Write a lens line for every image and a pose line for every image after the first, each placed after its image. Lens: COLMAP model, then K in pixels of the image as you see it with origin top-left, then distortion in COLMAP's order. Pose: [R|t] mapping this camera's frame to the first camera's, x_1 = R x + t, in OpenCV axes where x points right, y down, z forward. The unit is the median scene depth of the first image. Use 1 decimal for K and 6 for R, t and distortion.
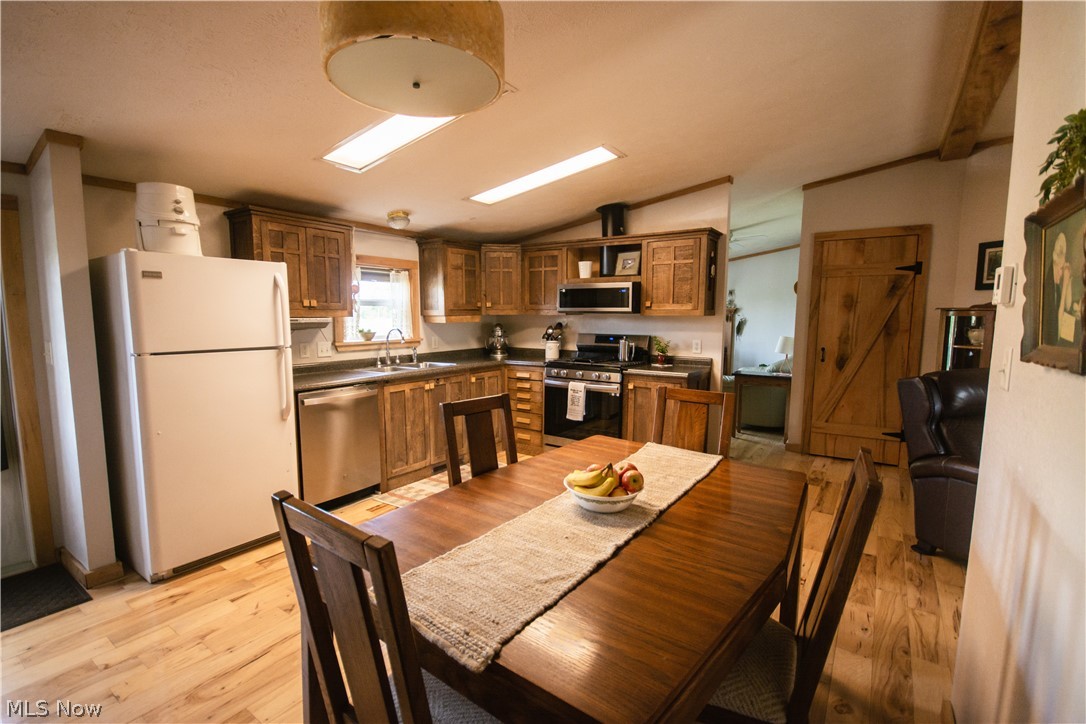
lens RADIAL K [[495.4, 0, 538.3], [0, 495.4, 365.5], [0, 0, 1]] dist [-0.000686, -0.000072]
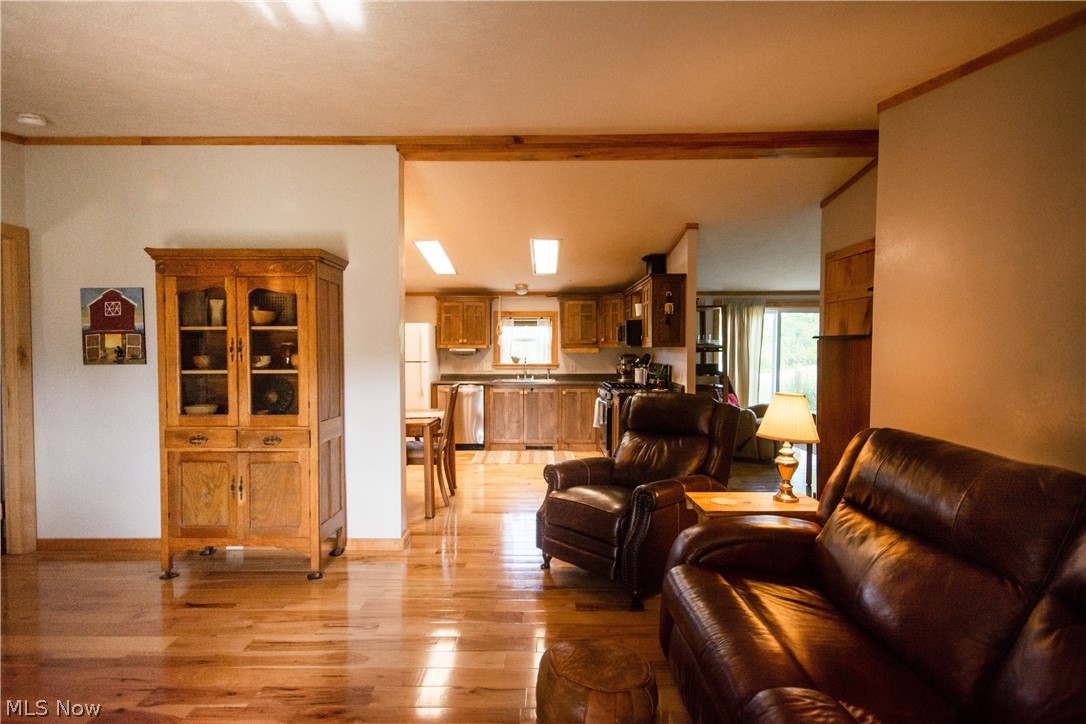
lens RADIAL K [[554.9, 0, 536.3], [0, 554.9, 366.1], [0, 0, 1]] dist [0.007966, 0.000918]
pose [[0.558111, 0.024373, -0.829408, 1.144599], [-0.087791, 0.995693, -0.029816, 0.007259], [0.825109, 0.089456, 0.557847, 0.039562]]
